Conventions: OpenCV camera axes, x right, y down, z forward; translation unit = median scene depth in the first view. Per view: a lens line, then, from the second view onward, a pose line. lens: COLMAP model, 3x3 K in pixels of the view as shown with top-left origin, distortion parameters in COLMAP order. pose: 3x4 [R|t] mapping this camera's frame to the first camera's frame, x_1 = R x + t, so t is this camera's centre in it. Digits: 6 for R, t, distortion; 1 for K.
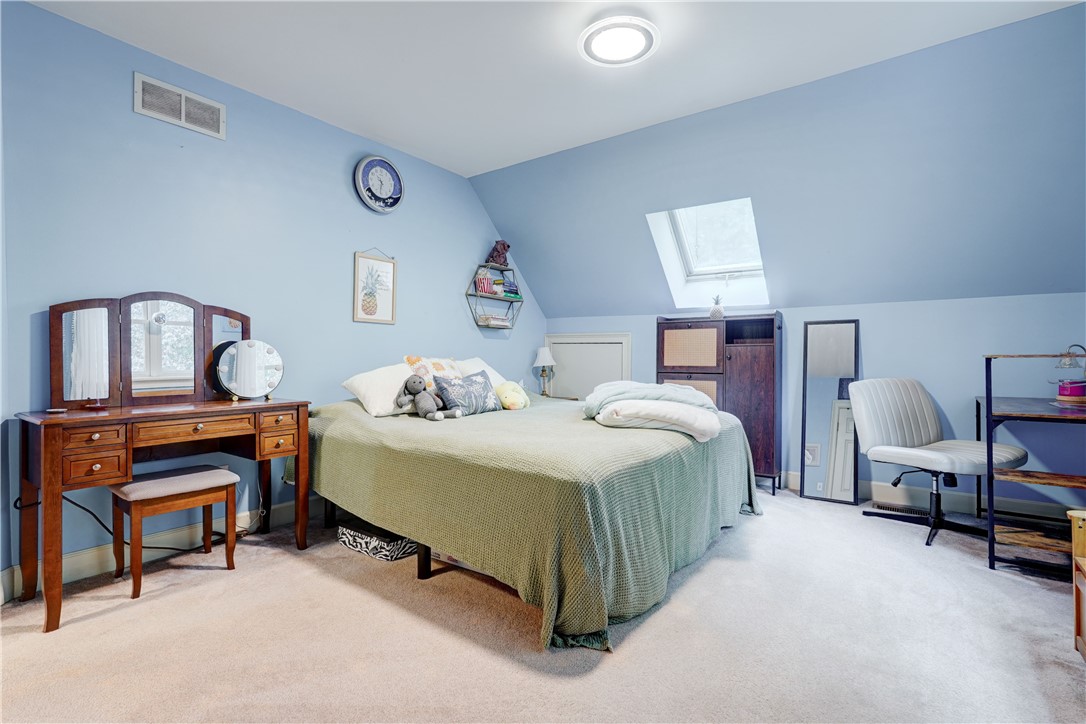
lens RADIAL K [[500.8, 0, 527.6], [0, 500.8, 356.0], [0, 0, 1]] dist [-0.001258, 0.000305]
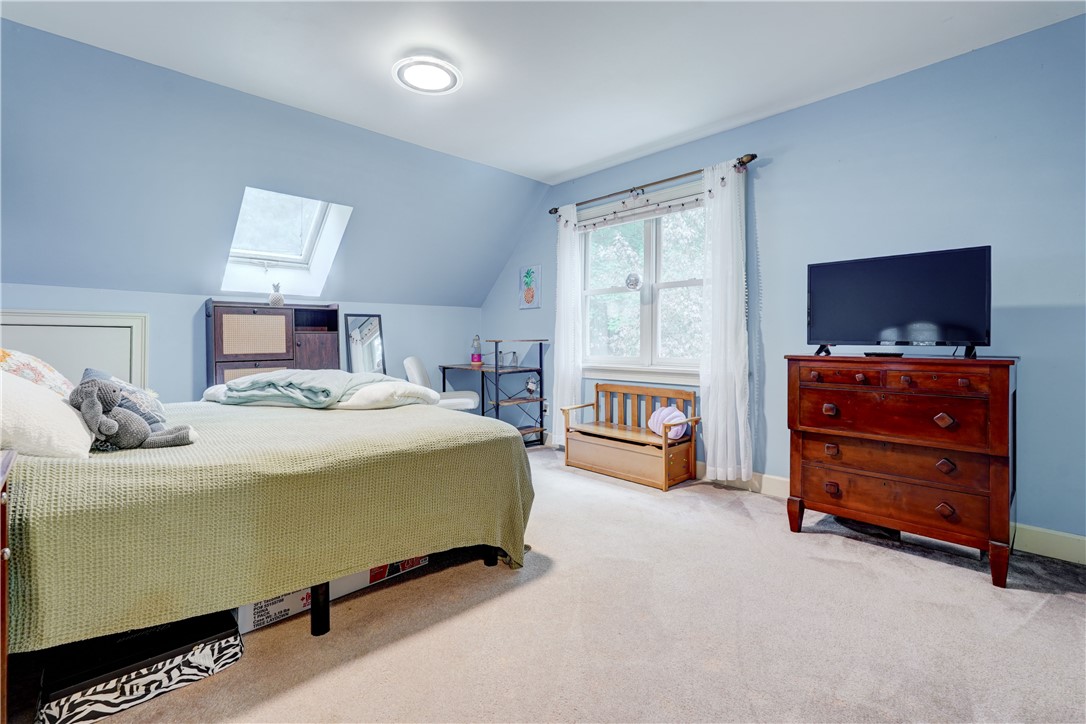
lens RADIAL K [[500.8, 0, 527.6], [0, 500.8, 356.0], [0, 0, 1]] dist [-0.001258, 0.000305]
pose [[0.172142, -0.033336, 0.984508, -0.586226], [0.008636, 0.999440, 0.032332, -0.001761], [-0.985034, 0.002937, 0.172333, 0.362435]]
